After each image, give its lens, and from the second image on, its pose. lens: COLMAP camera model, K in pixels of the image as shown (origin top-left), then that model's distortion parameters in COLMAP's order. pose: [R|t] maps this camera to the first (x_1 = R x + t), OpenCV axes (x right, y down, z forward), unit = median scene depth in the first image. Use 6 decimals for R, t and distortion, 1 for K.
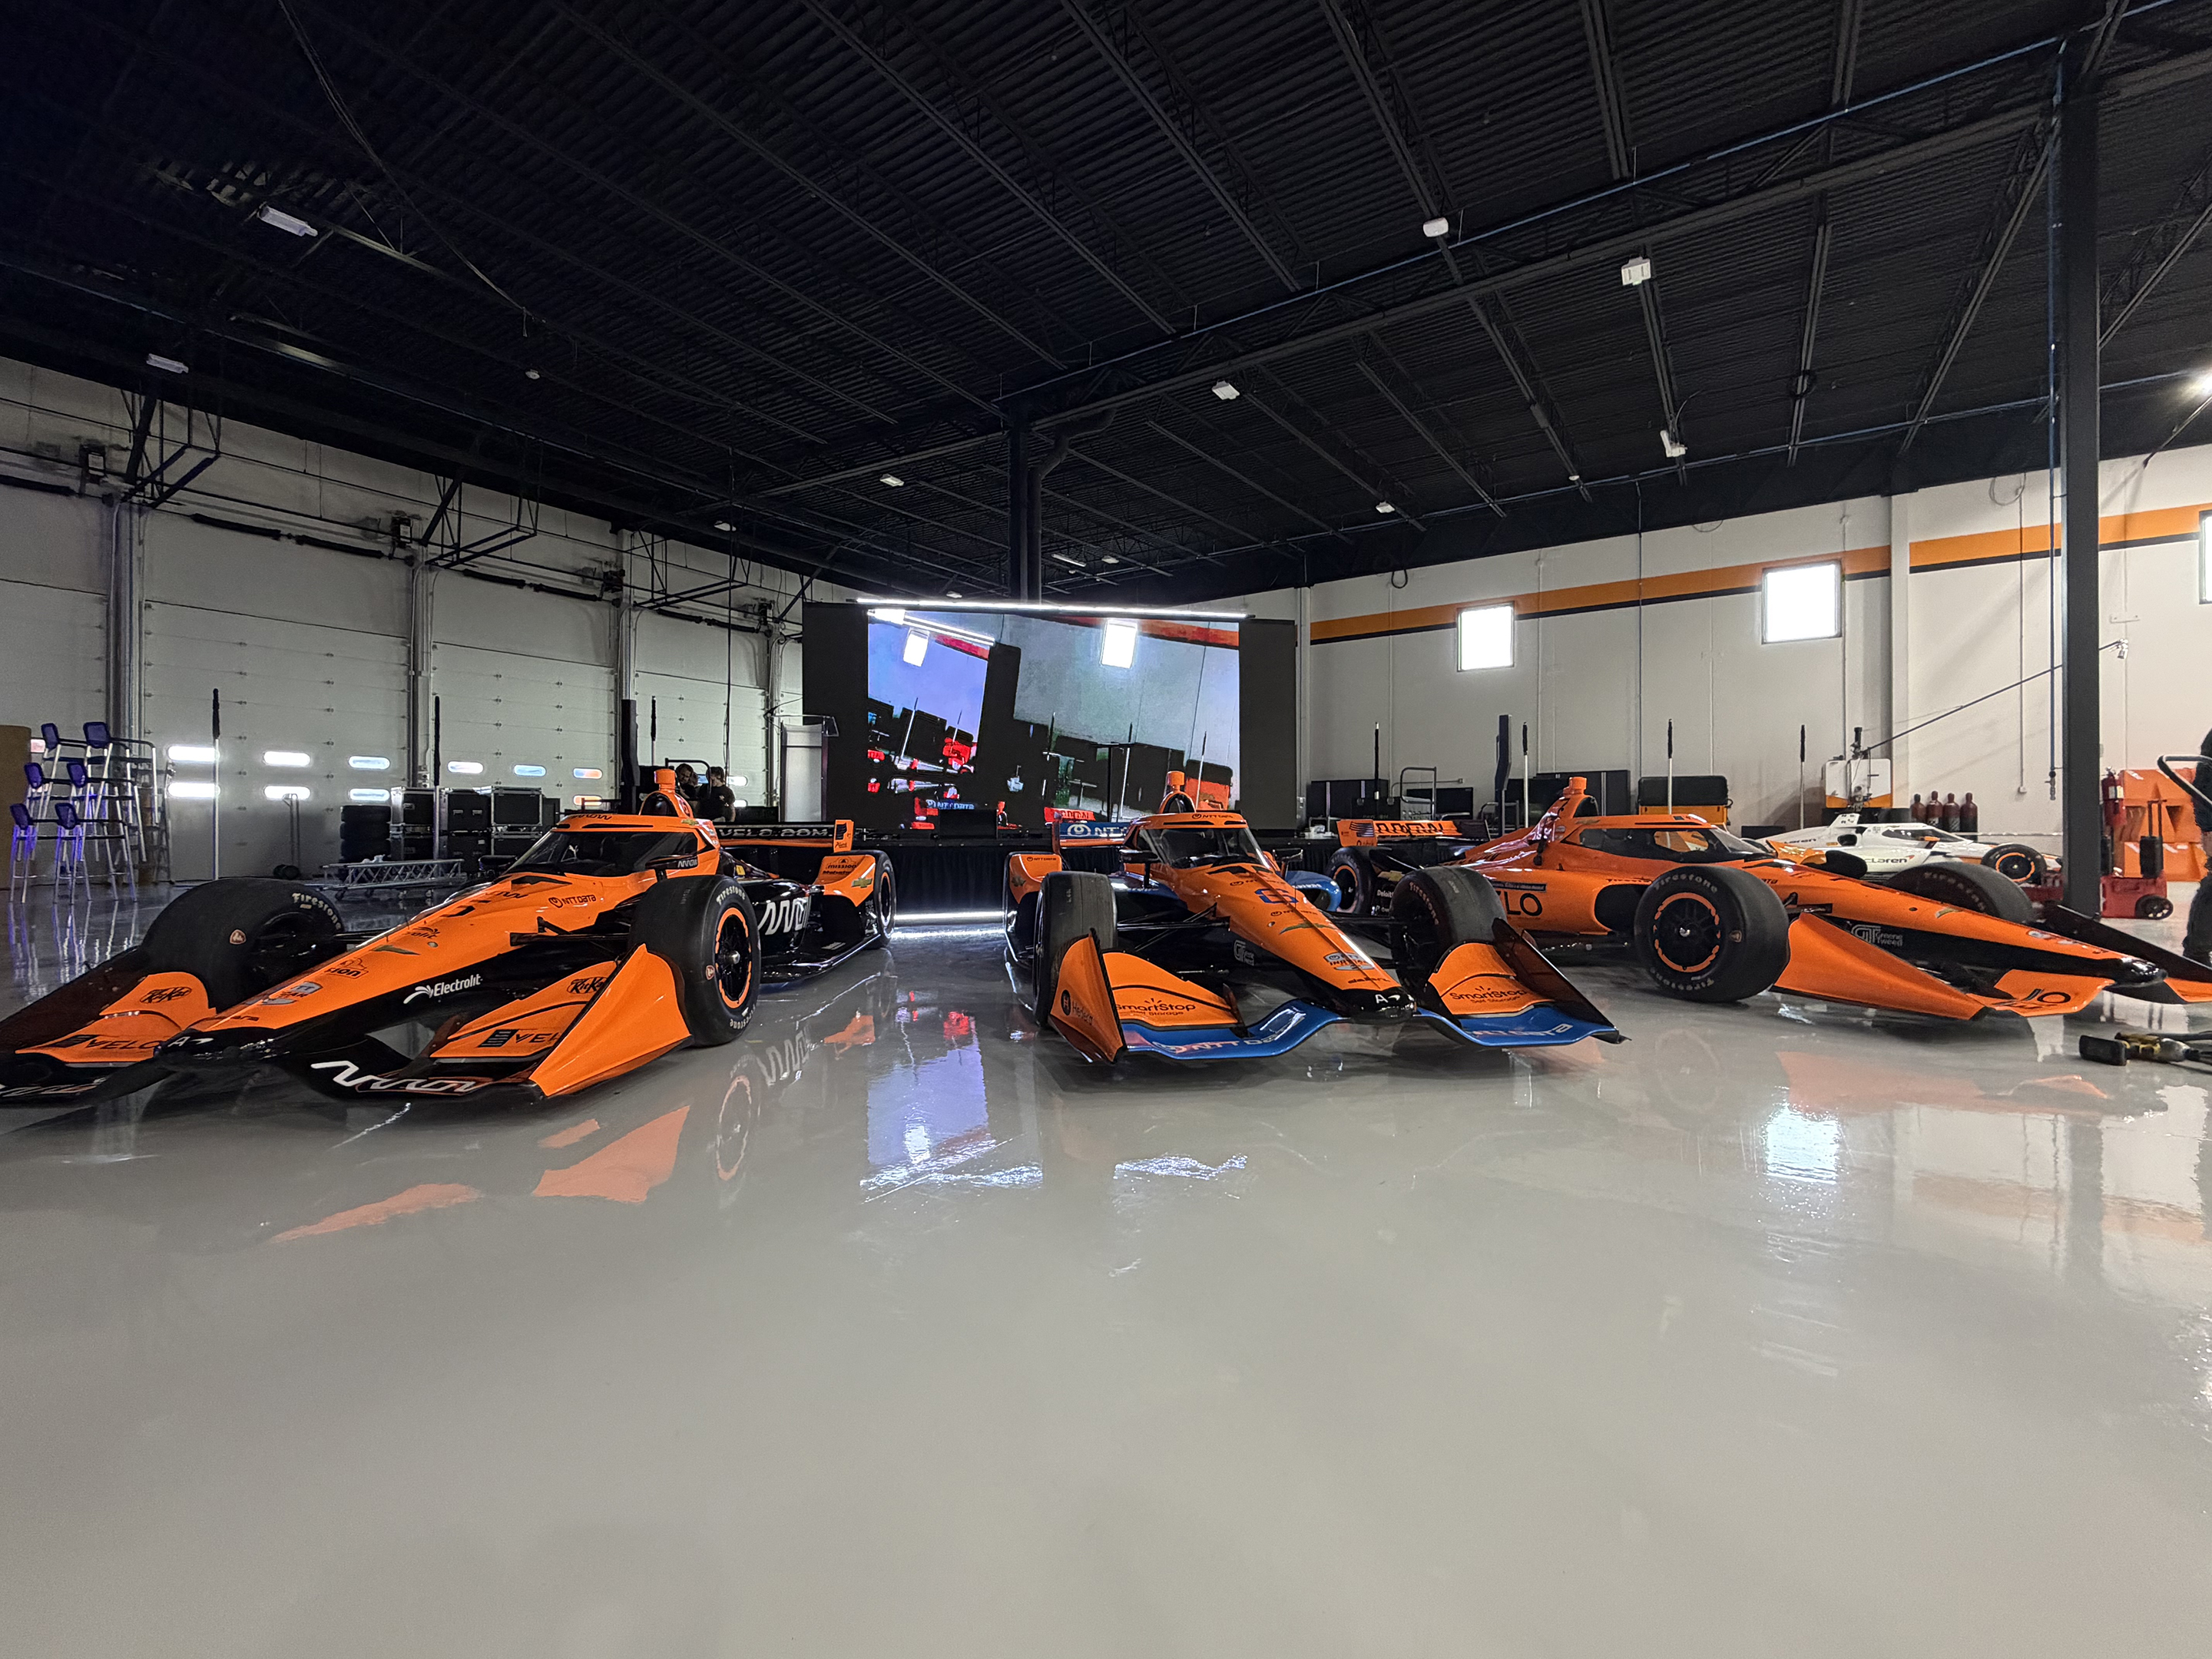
lens RADIAL K [[953.6, 0, 1095.9], [0, 953.6, 827.7], [0, 0, 1]] dist [0.001654, 0.000260]
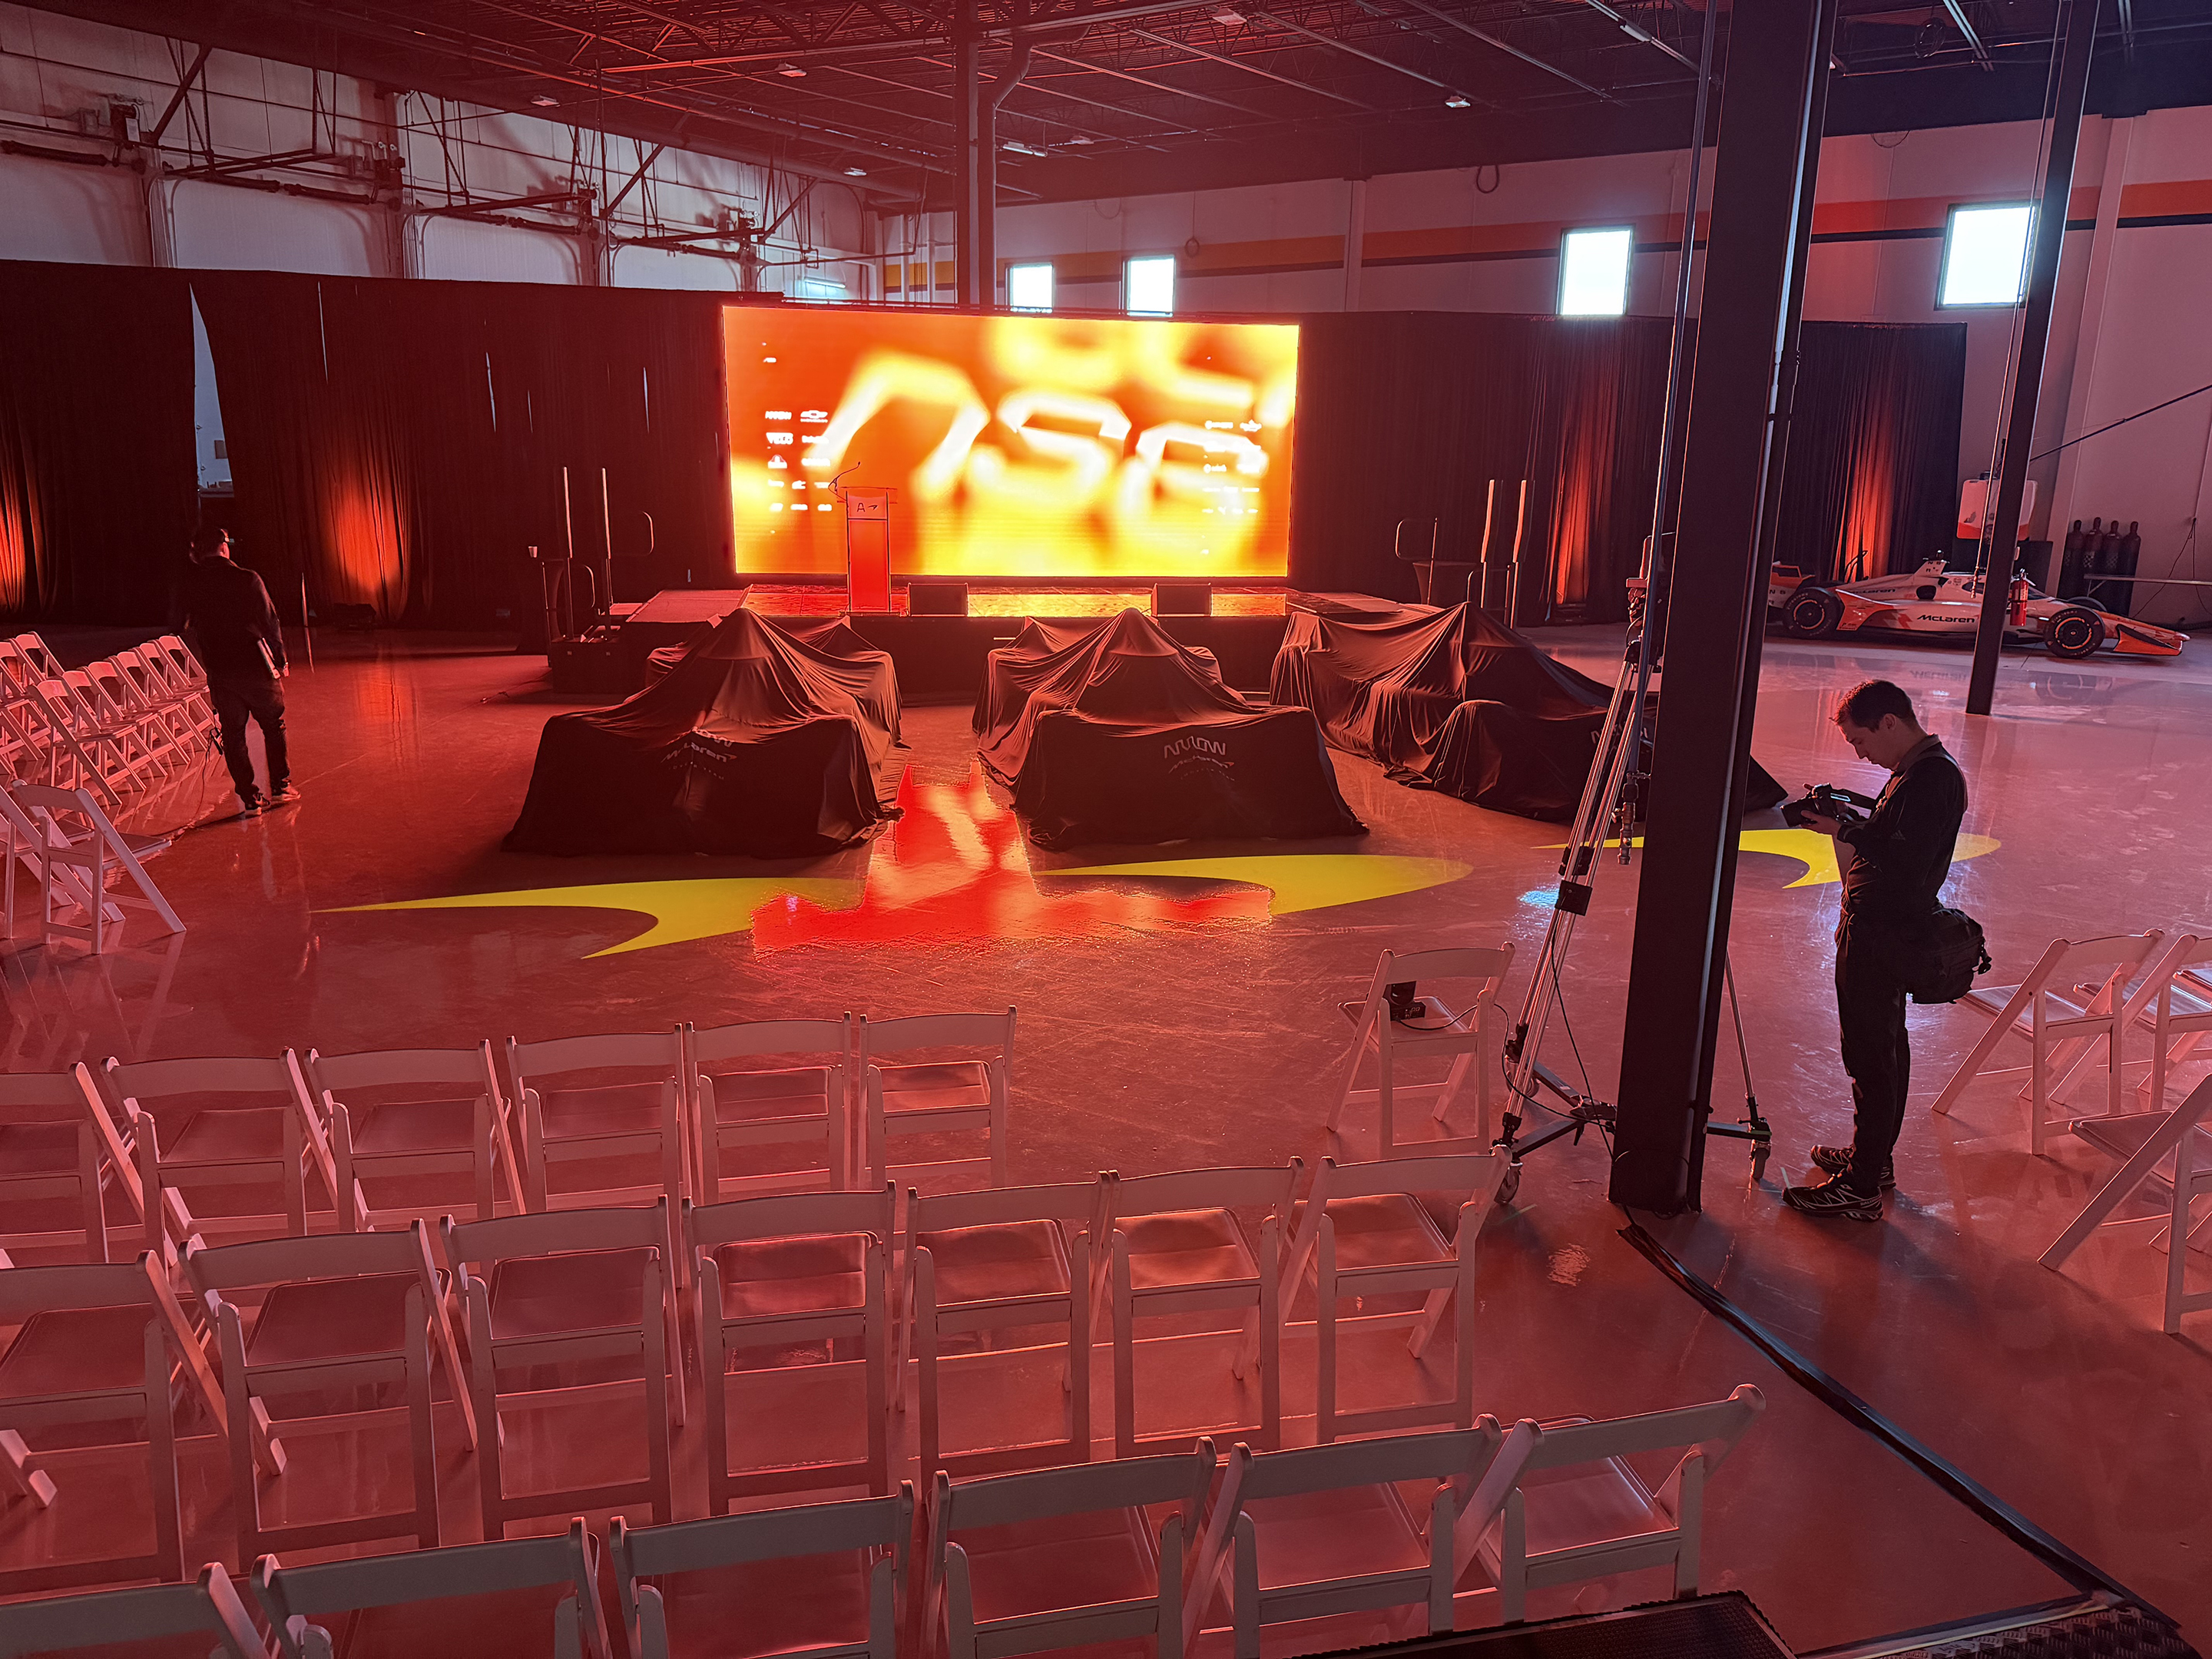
lens RADIAL K [[1552.1, 0, 1102.6], [0, 1552.1, 846.1], [0, 0, 1]] dist [0.032149, -0.043013]
pose [[0.999422, 0.011329, 0.032059, -0.001232], [-0.018878, 0.969069, 0.246065, -0.076390], [-0.028280, -0.246528, 0.968723, -0.318391]]
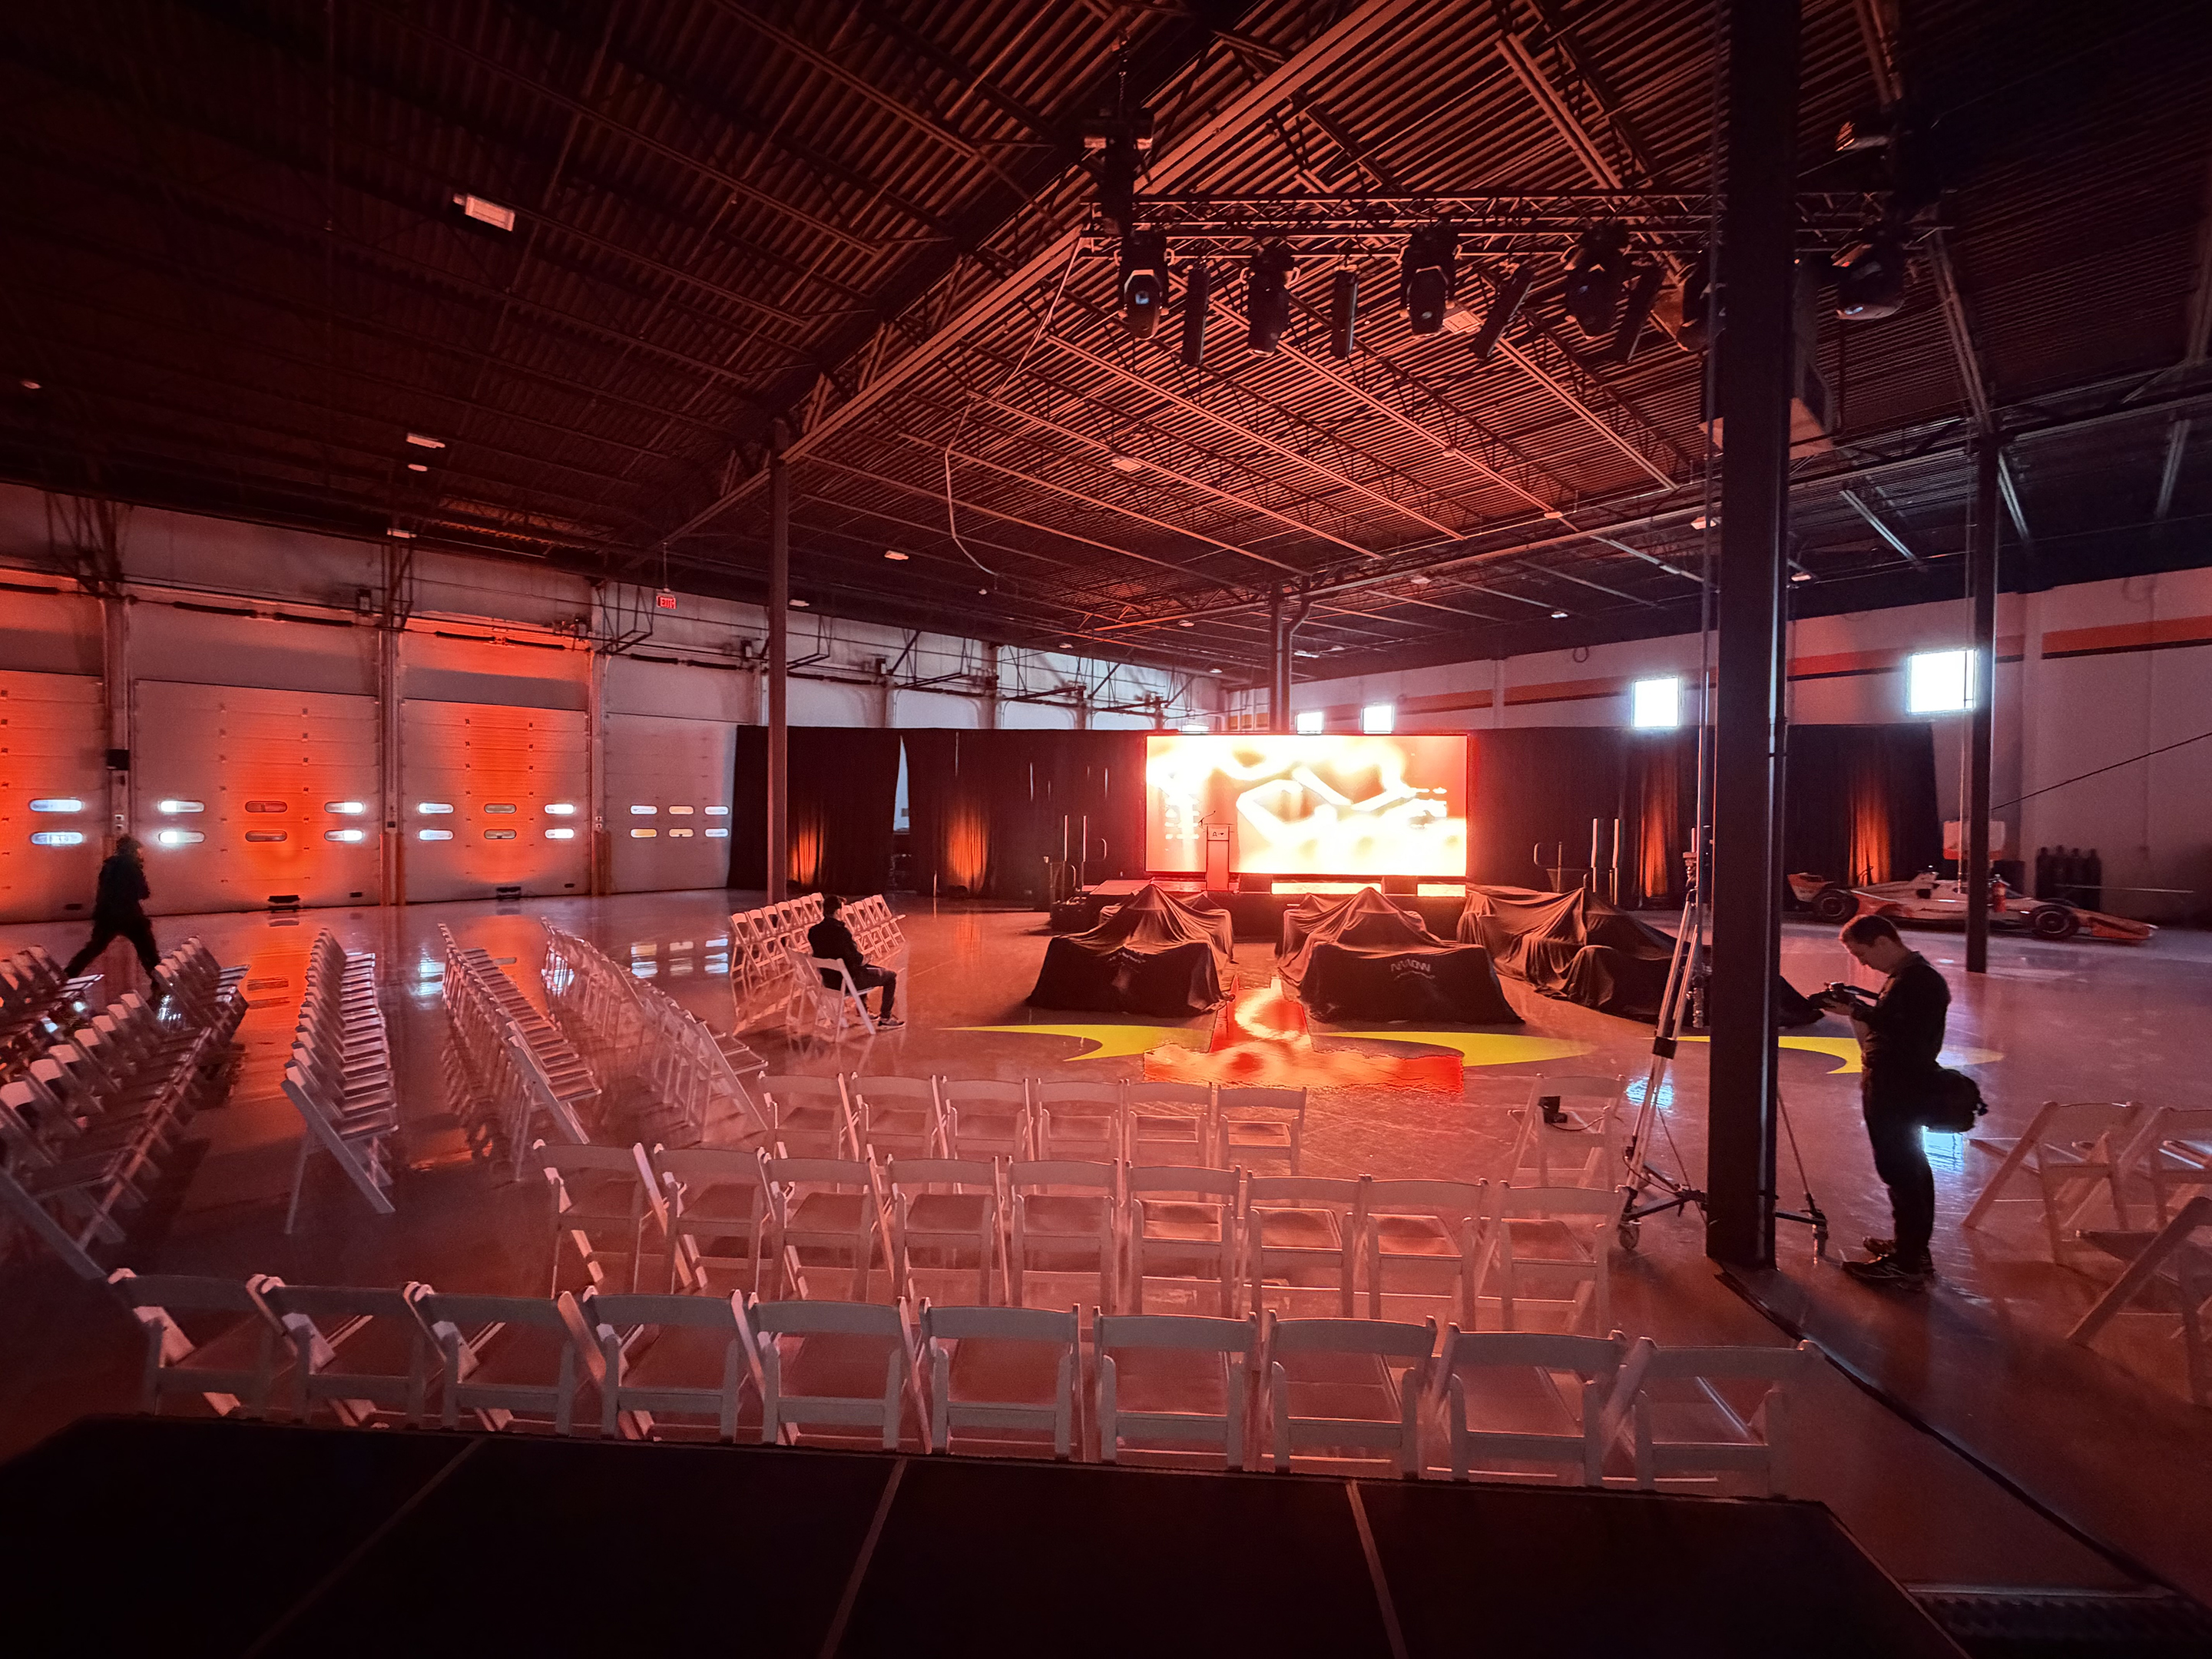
lens RADIAL K [[880.8, 0, 1100.3], [0, 880.8, 829.4], [0, 0, 1]] dist [0.000968, -0.000360]
pose [[0.969667, 0.014640, -0.243989, -0.003779], [-0.010171, 0.999757, 0.019564, -0.066532], [0.244216, -0.016489, 0.969581, -0.336365]]
